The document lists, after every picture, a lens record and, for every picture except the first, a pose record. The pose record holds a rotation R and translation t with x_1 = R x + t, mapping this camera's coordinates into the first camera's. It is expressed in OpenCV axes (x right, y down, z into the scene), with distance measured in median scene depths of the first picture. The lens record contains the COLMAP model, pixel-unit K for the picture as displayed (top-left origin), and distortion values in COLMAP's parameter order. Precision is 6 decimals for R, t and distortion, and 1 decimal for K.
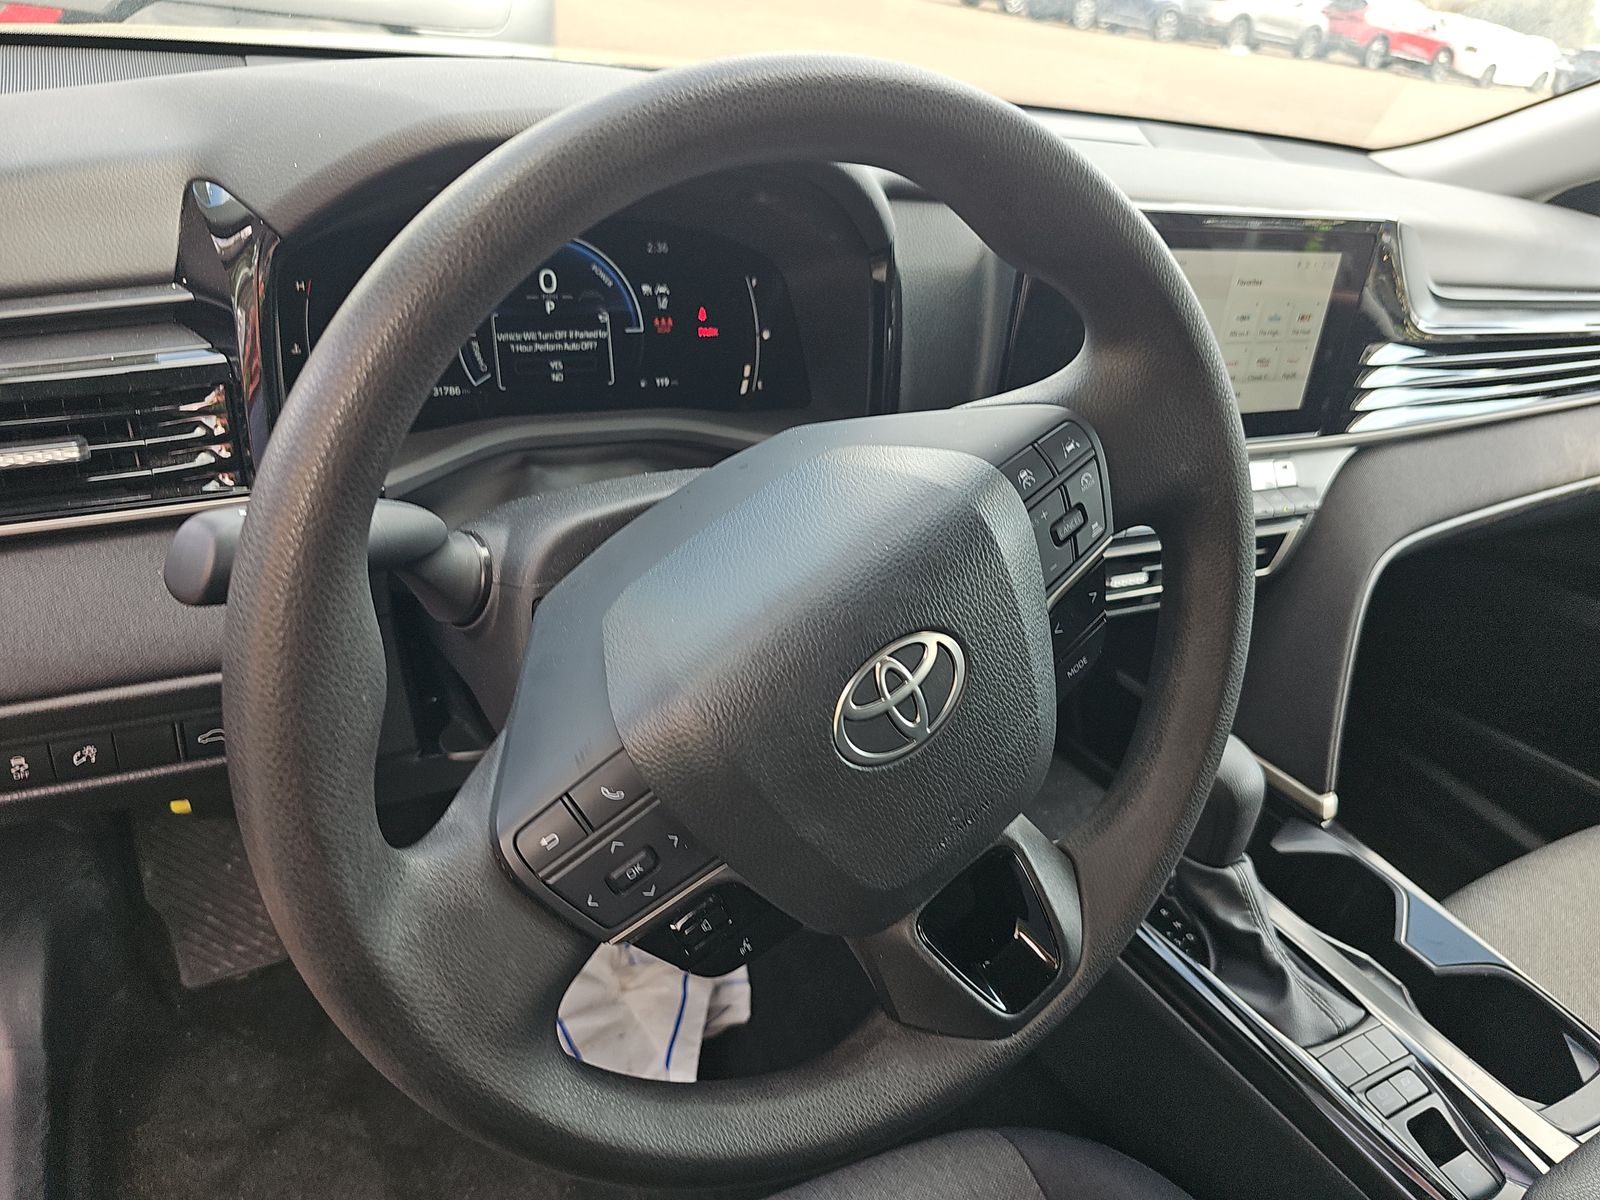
lens RADIAL K [[1078.4, 0, 767.3], [0, 1078.4, 607.2], [0, 0, 1]] dist [0.022917, -0.033474]
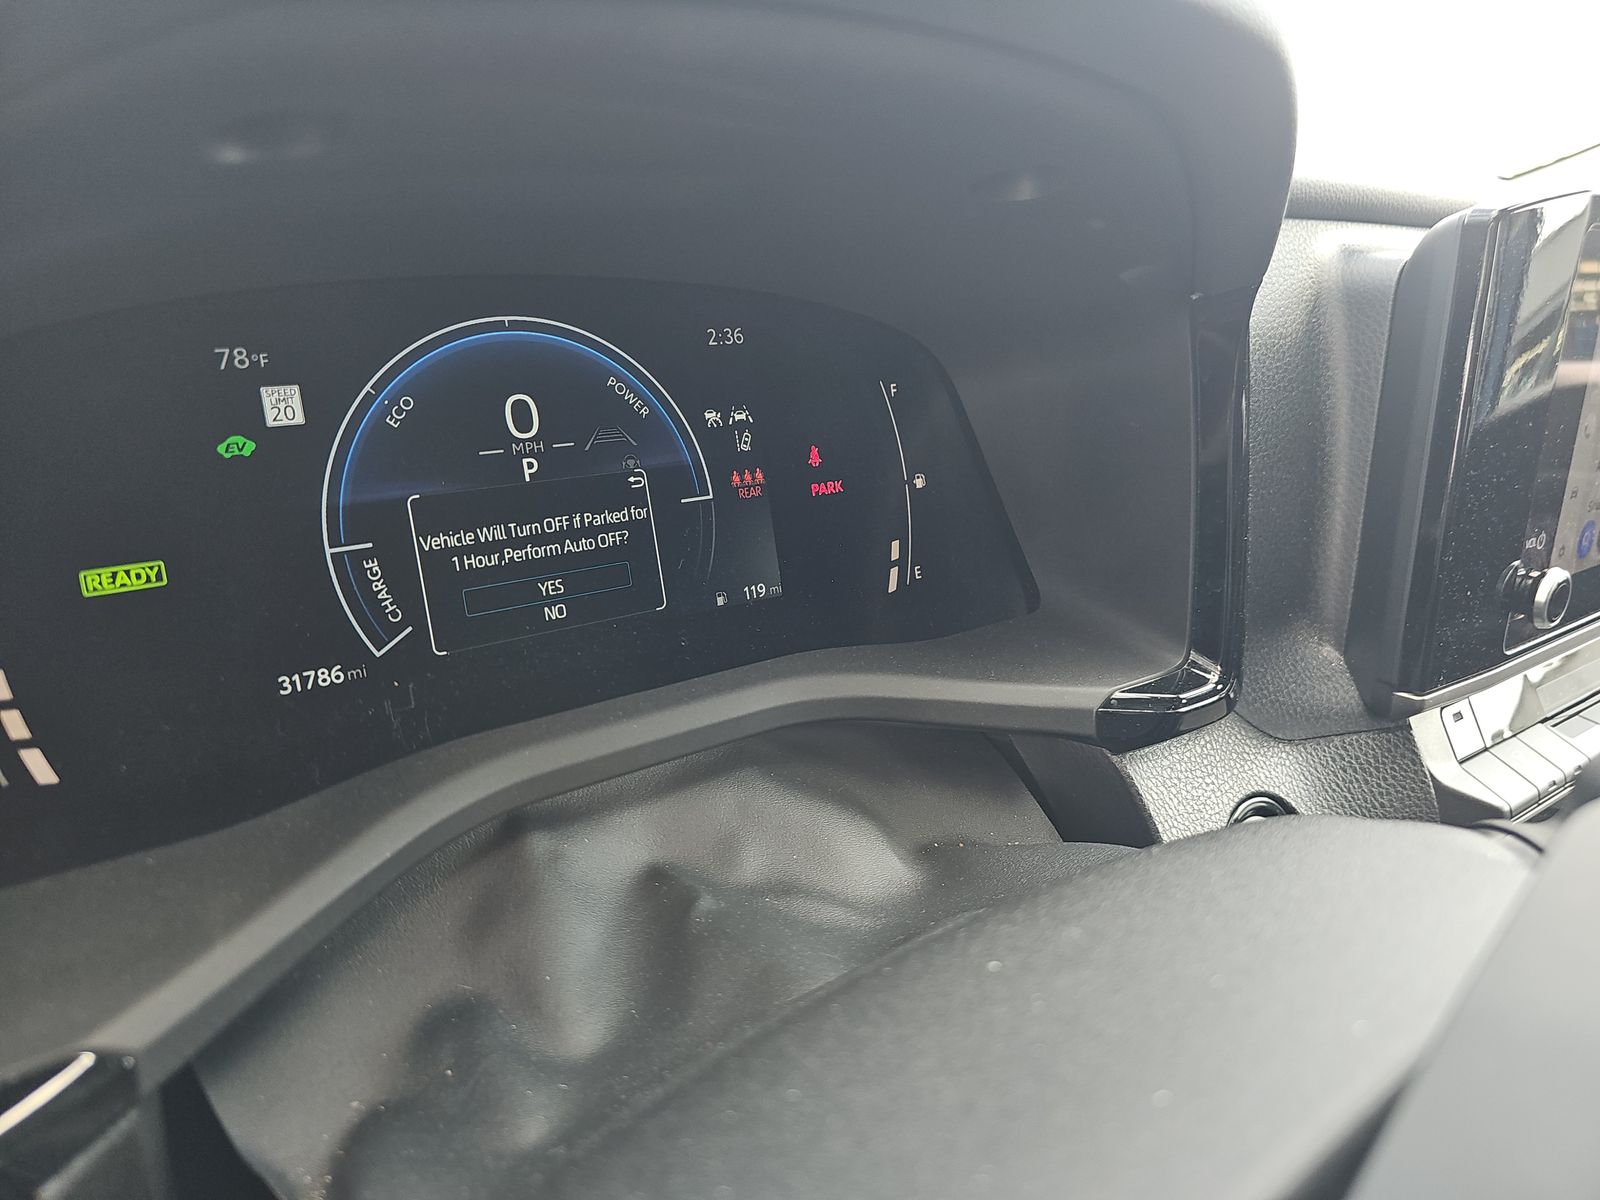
lens RADIAL K [[1078.4, 0, 794.3], [0, 1078.4, 595.2], [0, 0, 1]] dist [0.022917, -0.033474]
pose [[0.986474, -0.103858, 0.126814, -0.146220], [0.118666, 0.986204, -0.115415, -0.149035], [-0.113078, 0.128903, 0.985189, 0.507953]]
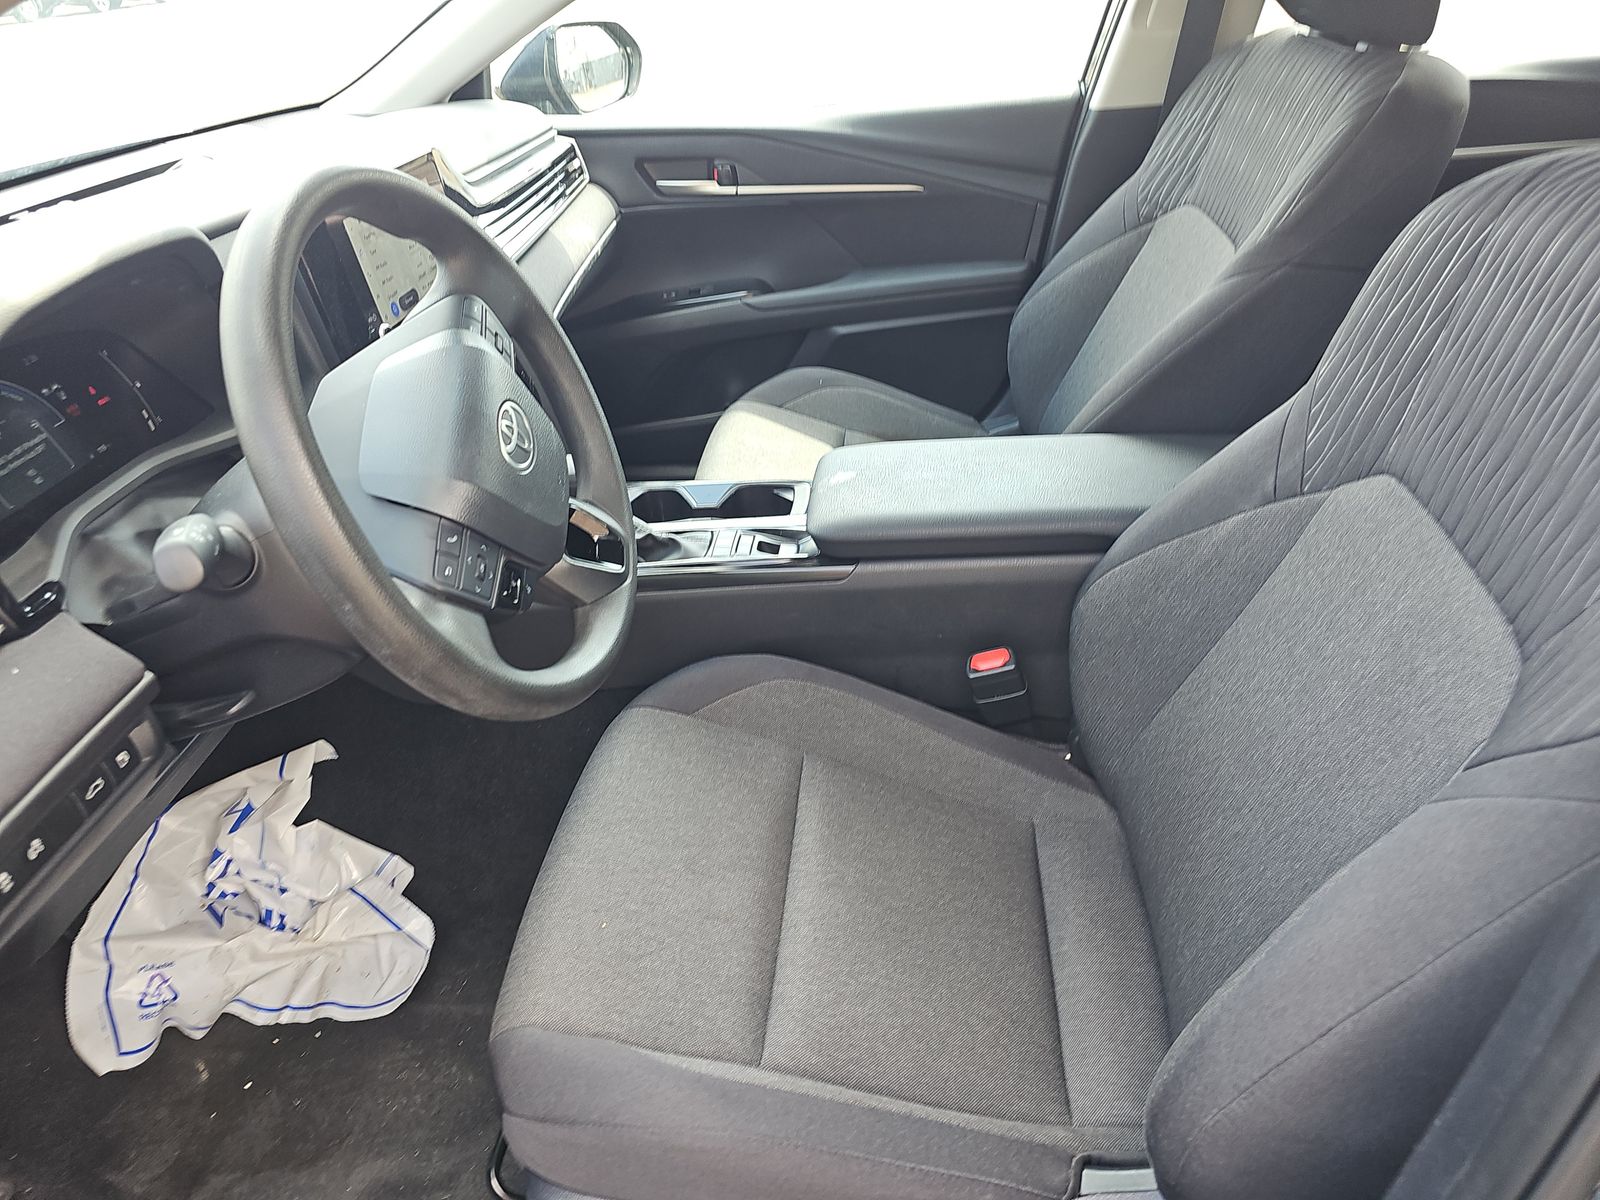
lens RADIAL K [[1078.4, 0, 786.2], [0, 1078.4, 592.6], [0, 0, 1]] dist [0.022917, -0.033474]
pose [[0.537902, -0.576430, 0.615134, -0.554092], [0.549281, 0.793185, 0.262962, 0.032614], [-0.639494, 0.196434, 0.743277, -0.433139]]
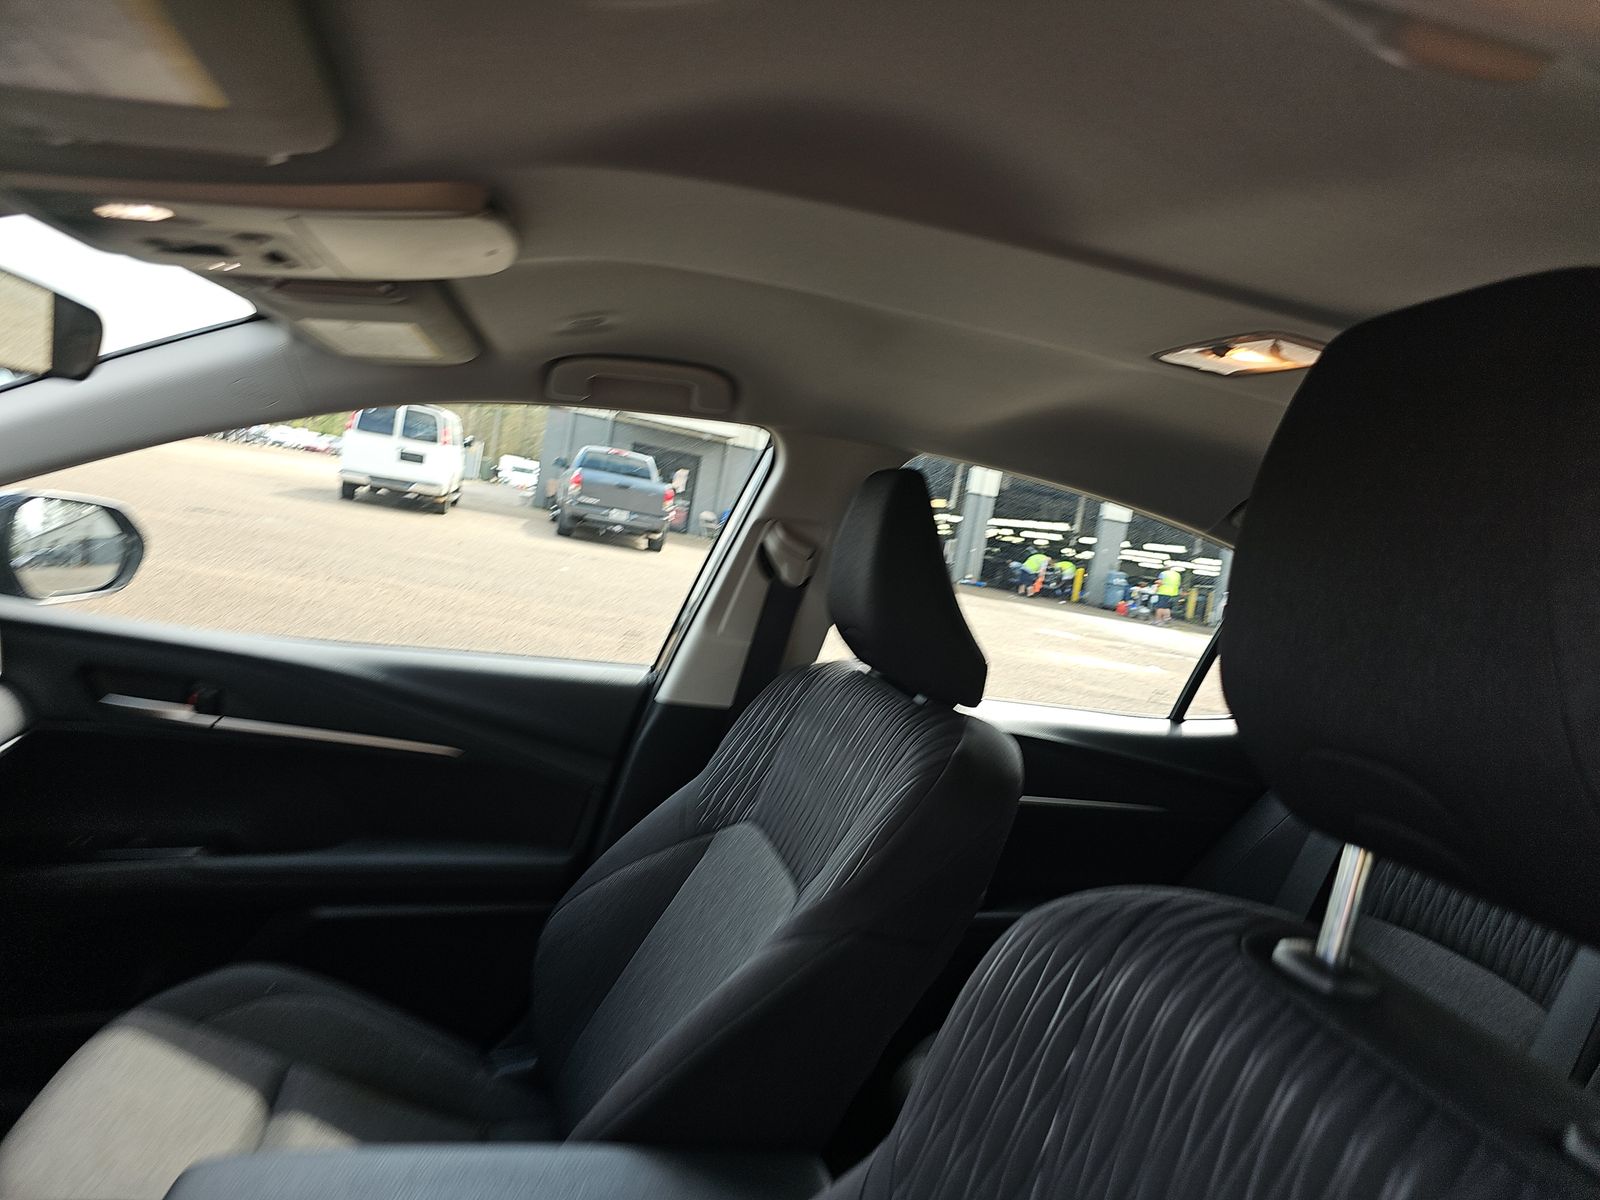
lens RADIAL K [[1078.4, 0, 838.5], [0, 1078.4, 551.8], [0, 0, 1]] dist [0.022917, -0.033474]
pose [[0.231127, -0.110695, 0.966606, -0.137851], [0.387239, 0.921888, 0.012980, 0.015973], [-0.892539, 0.371308, 0.255939, -0.314091]]
